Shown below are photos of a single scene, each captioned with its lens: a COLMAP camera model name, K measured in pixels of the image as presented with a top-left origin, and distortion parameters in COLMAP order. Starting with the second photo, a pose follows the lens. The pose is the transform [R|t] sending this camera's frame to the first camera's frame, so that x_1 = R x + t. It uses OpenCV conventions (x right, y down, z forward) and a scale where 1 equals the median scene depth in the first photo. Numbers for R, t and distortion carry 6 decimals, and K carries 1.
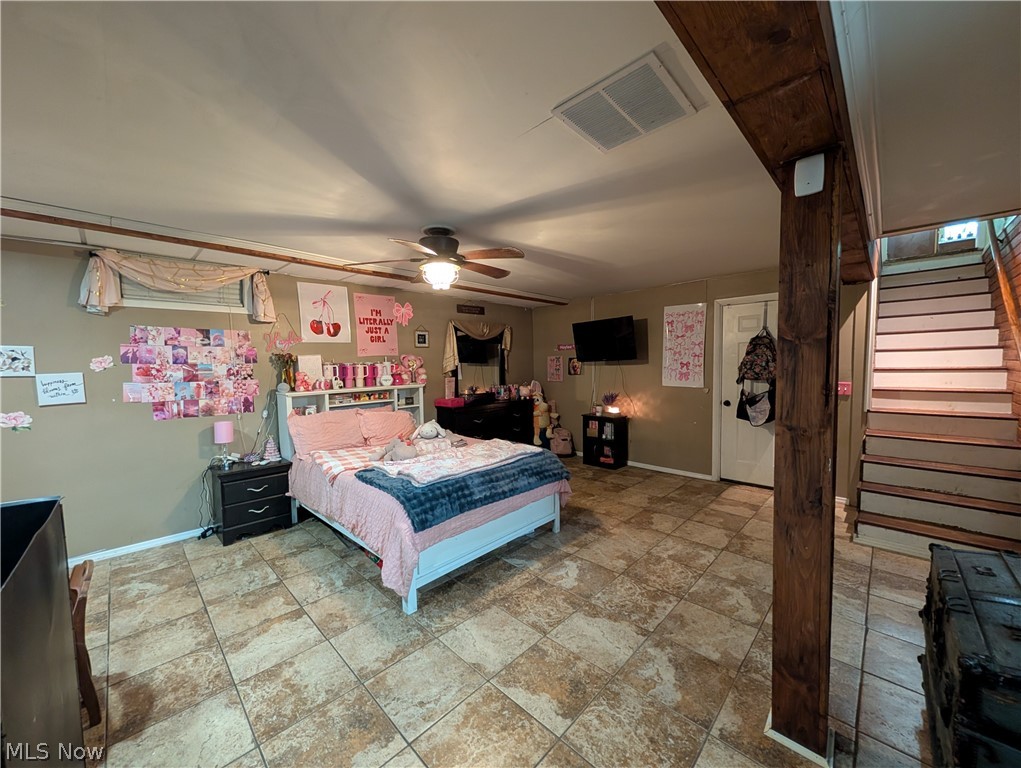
lens RADIAL K [[385.1, 0, 510.8], [0, 385.1, 387.1], [0, 0, 1]] dist [-0.000540, 0.000330]
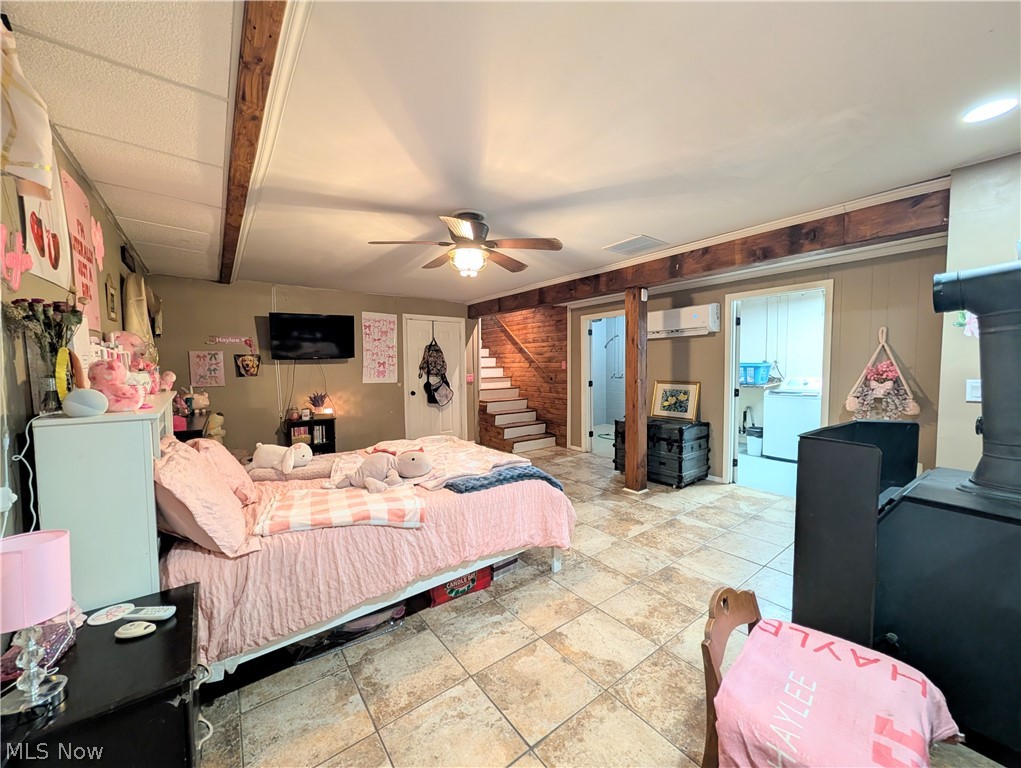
lens RADIAL K [[385.1, 0, 508.8], [0, 385.1, 386.5], [0, 0, 1]] dist [-0.000540, 0.000330]
pose [[0.157894, -0.039431, 0.986668, -0.952740], [0.066324, 0.997369, 0.029245, 0.002584], [-0.985226, 0.060823, 0.160094, 0.636638]]
